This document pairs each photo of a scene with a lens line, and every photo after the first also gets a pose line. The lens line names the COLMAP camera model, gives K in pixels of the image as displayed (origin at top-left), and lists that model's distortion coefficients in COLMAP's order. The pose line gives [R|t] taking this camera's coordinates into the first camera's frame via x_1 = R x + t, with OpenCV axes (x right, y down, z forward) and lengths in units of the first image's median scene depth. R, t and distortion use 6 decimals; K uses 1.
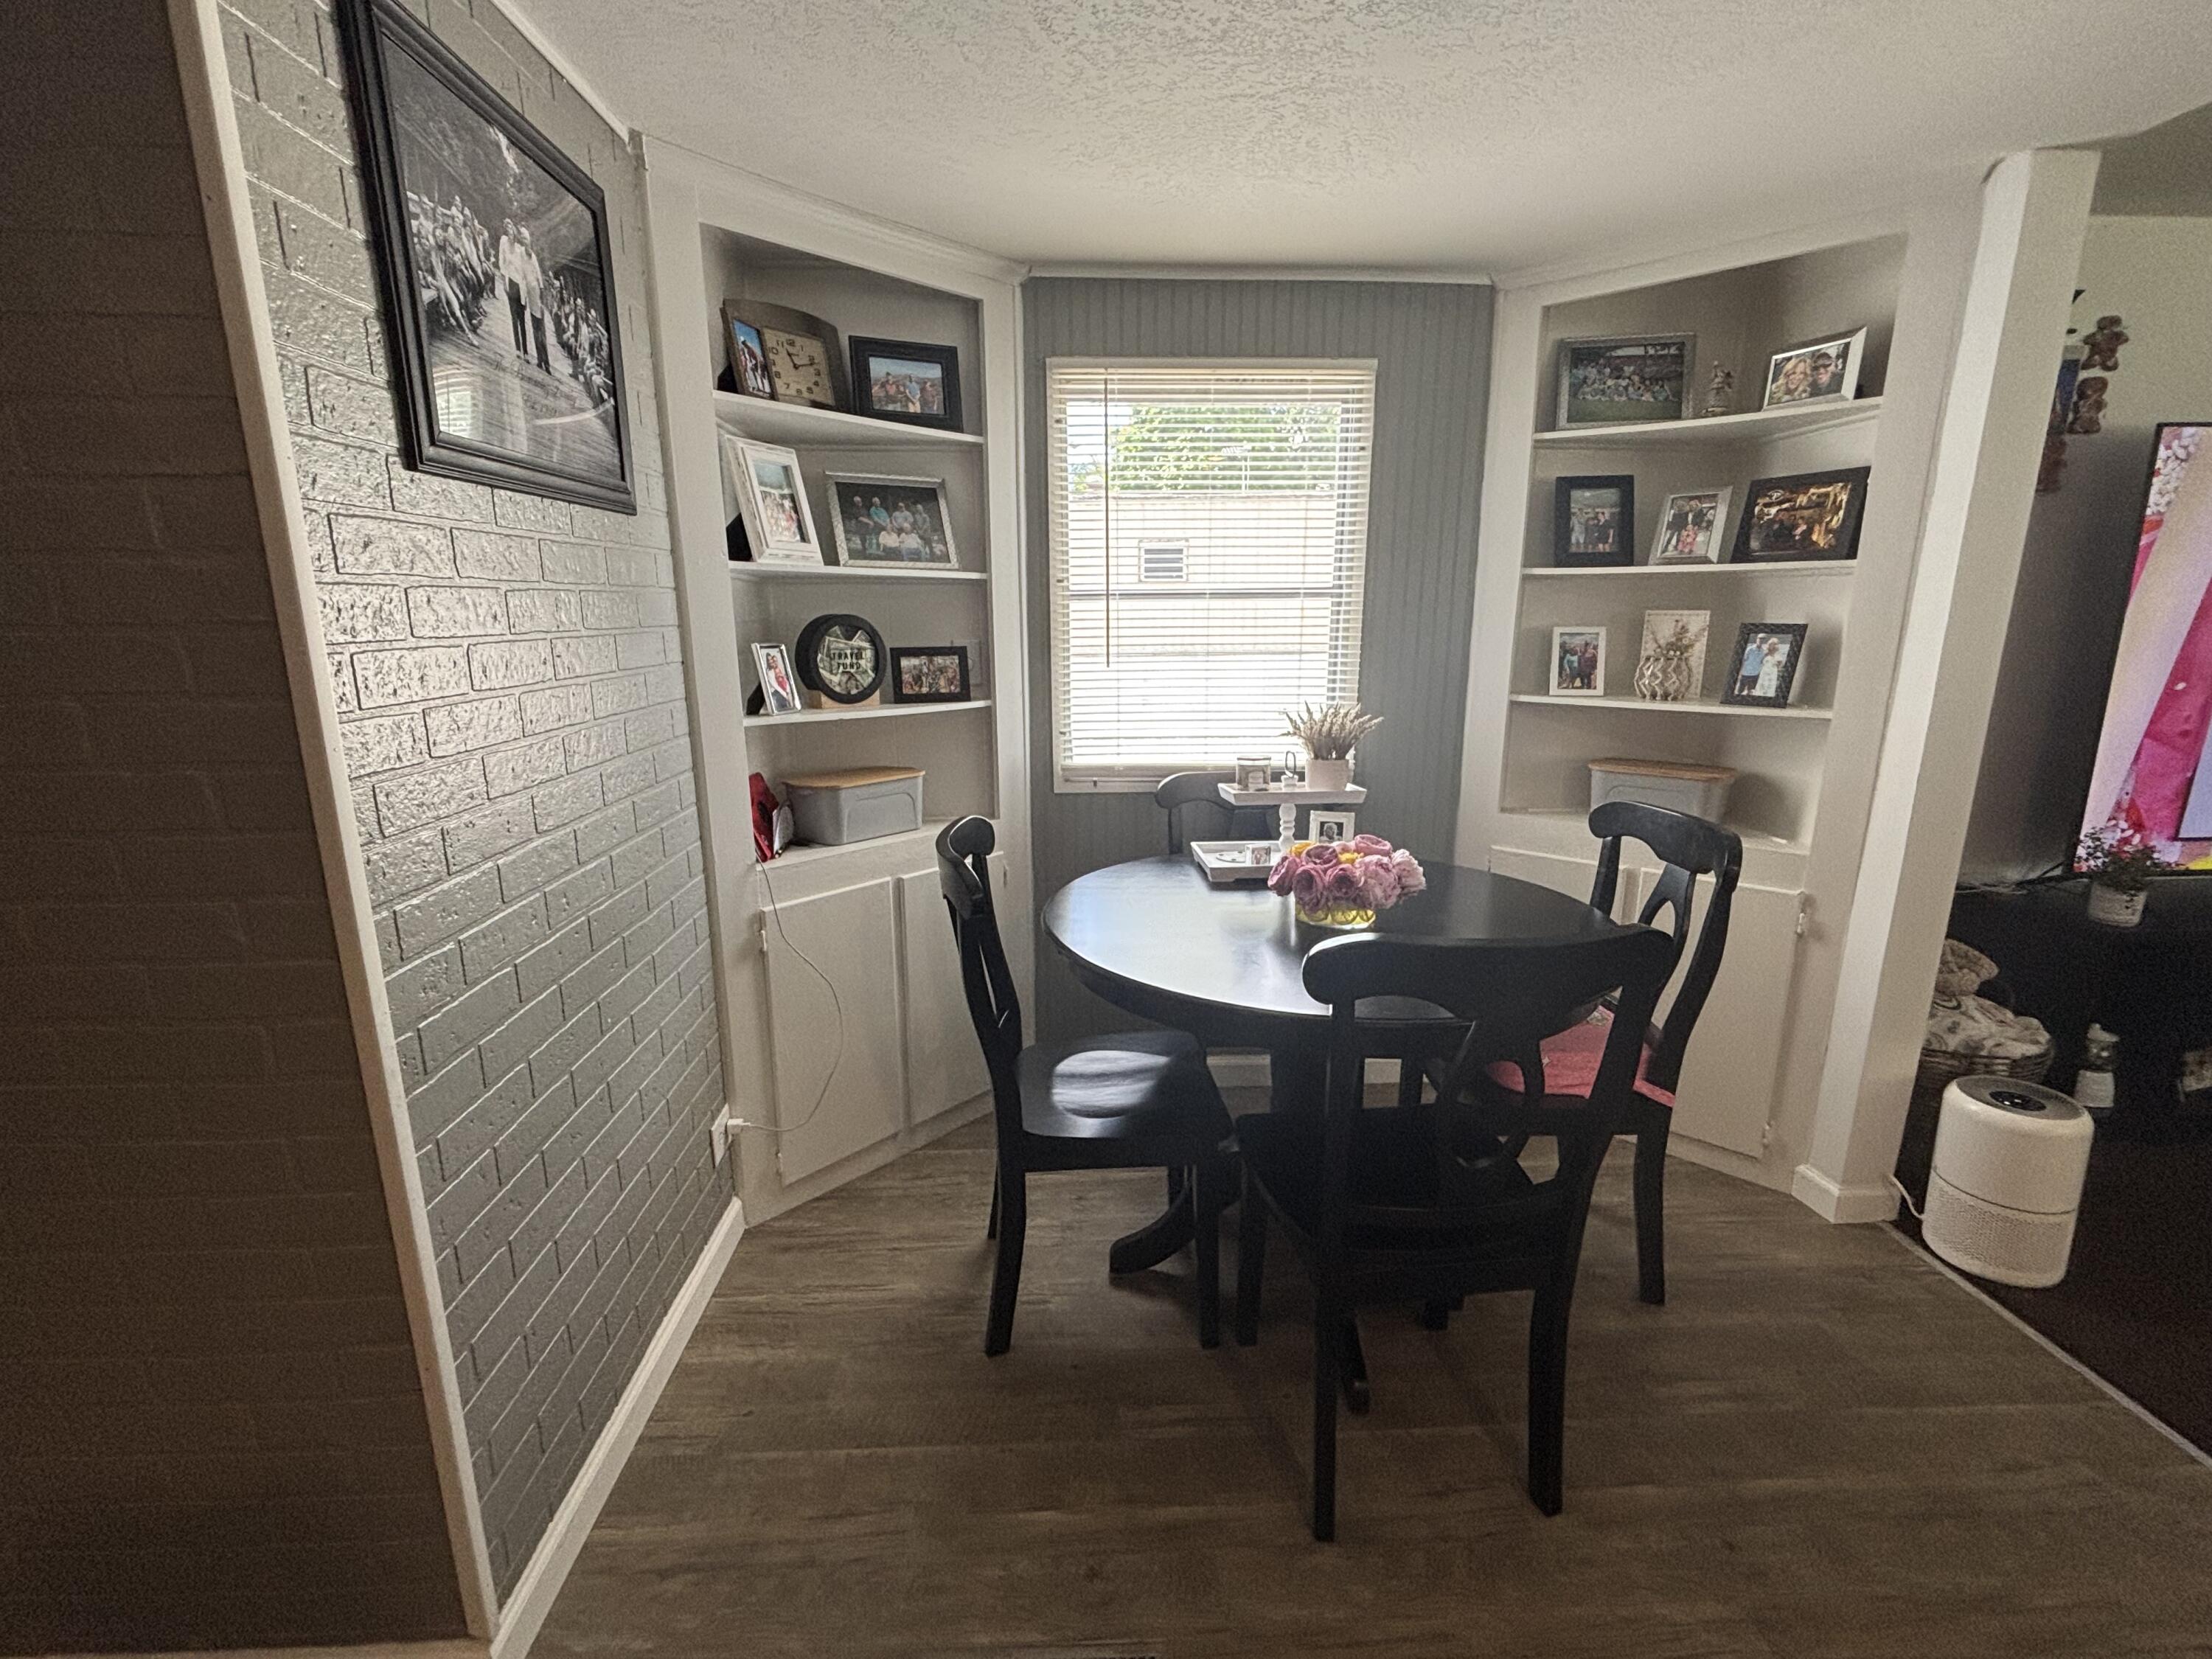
lens RADIAL K [[989.7, 0, 1109.0], [0, 989.7, 831.9], [0, 0, 1]] dist [-0.001331, -0.000351]
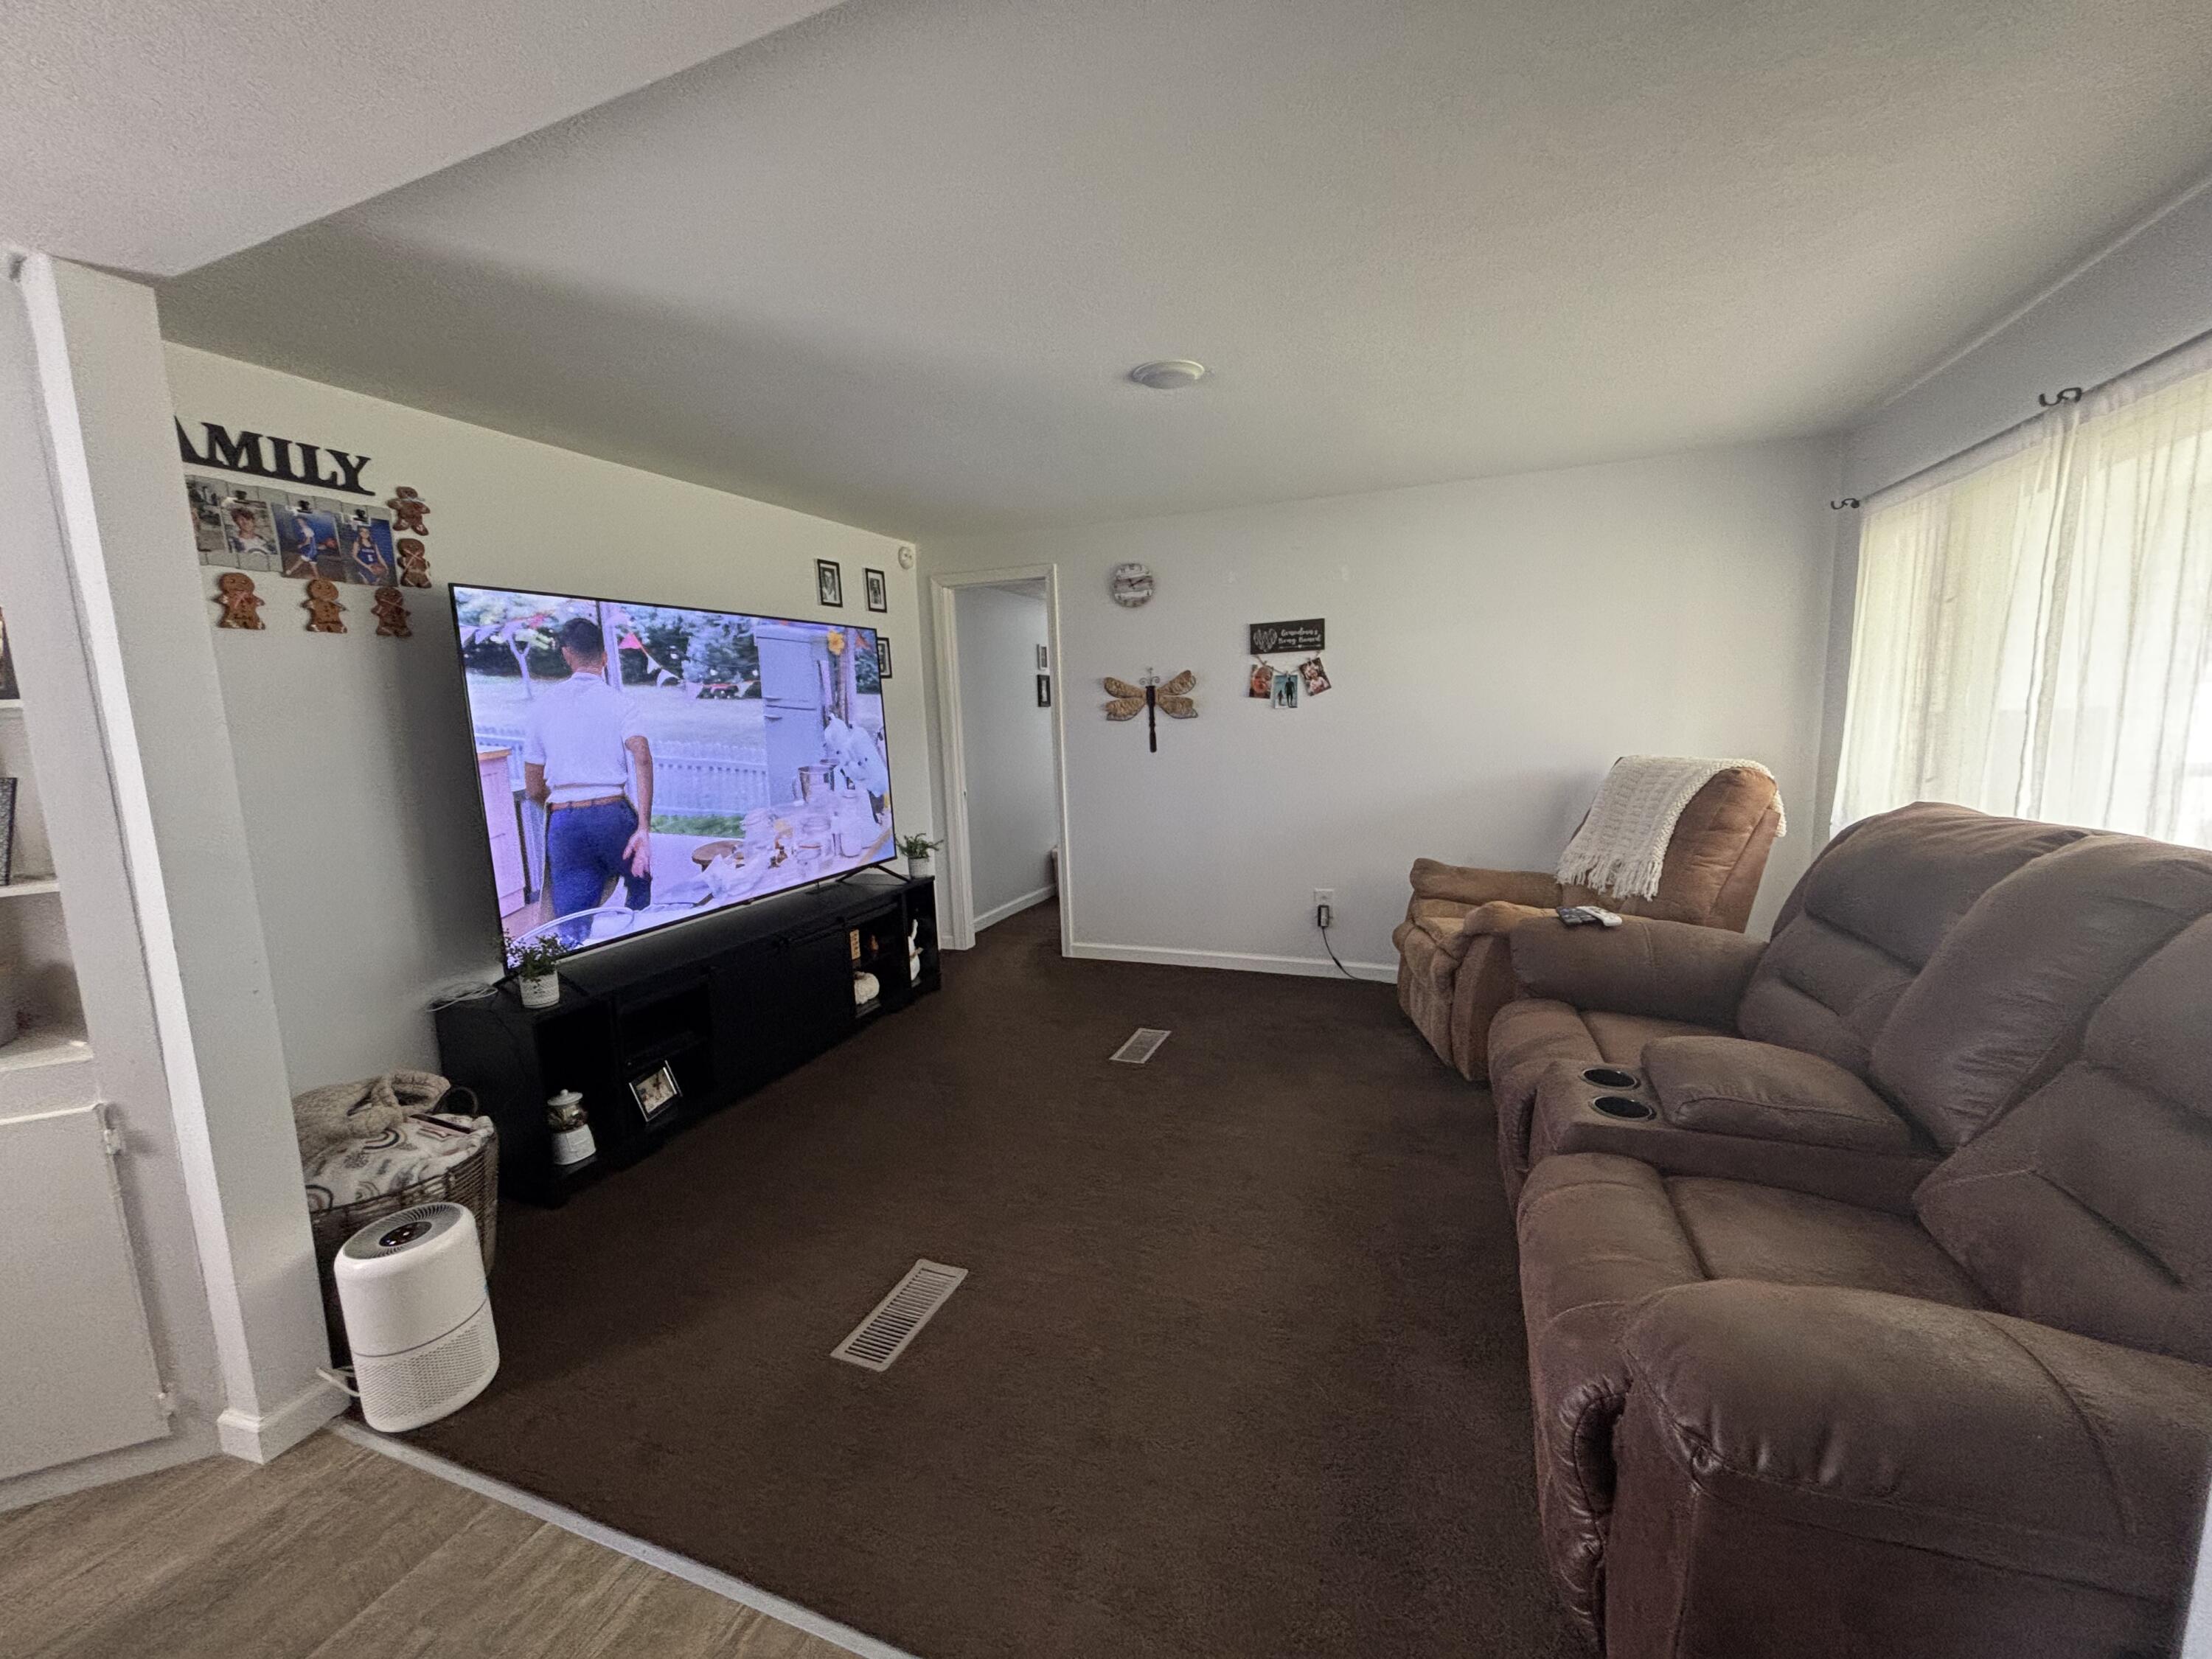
lens RADIAL K [[885.6, 0, 1102.4], [0, 885.6, 832.9], [0, 0, 1]] dist [-0.000333, -0.000237]
pose [[0.414231, -0.141446, 0.899114, 0.410383], [0.243116, 0.969153, 0.040458, 0.015807], [-0.877102, 0.201830, 0.435841, -0.067614]]
